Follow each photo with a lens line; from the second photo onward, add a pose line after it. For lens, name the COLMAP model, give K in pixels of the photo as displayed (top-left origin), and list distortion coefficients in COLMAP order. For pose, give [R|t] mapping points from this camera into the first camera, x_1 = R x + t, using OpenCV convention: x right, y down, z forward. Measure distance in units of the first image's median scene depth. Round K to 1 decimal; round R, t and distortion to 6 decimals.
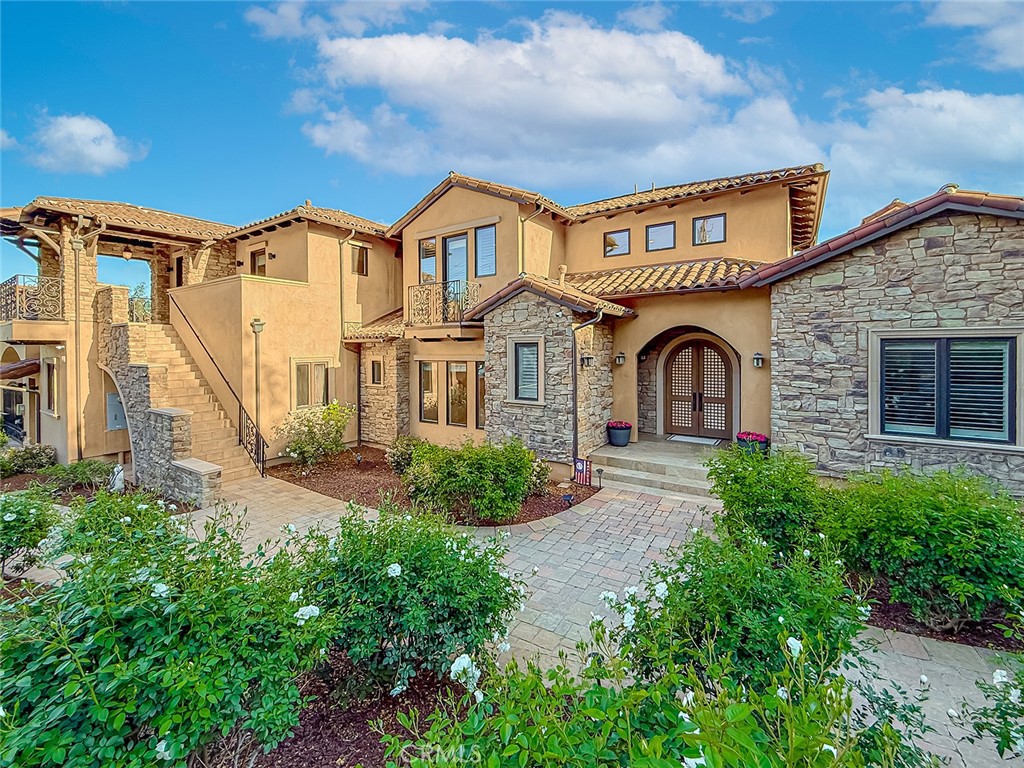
lens RADIAL K [[409.7, 0, 512.0], [0, 409.7, 384.0], [0, 0, 1]] dist [0.001554, 0.000221]
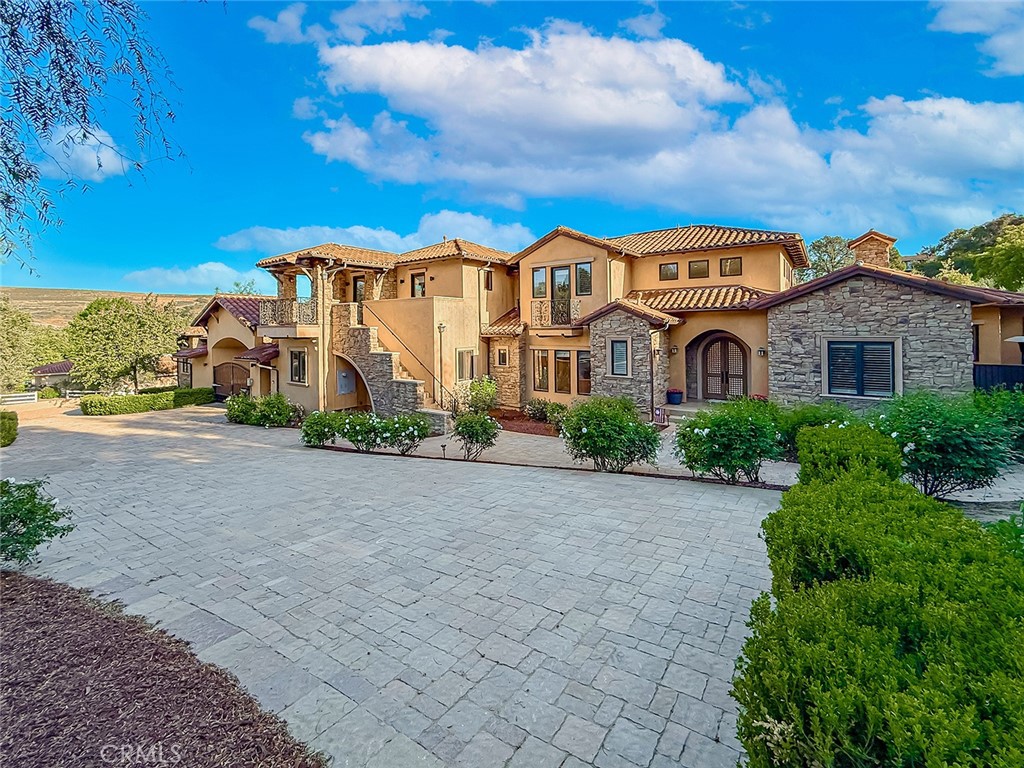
lens RADIAL K [[418.4, 0, 515.9], [0, 418.4, 352.4], [0, 0, 1]] dist [0.000435, -0.000051]
pose [[0.999465, 0.002227, -0.032622, -0.290346], [-0.003205, 0.999546, -0.029965, -0.000667], [0.032541, 0.030053, 0.999018, -0.621054]]
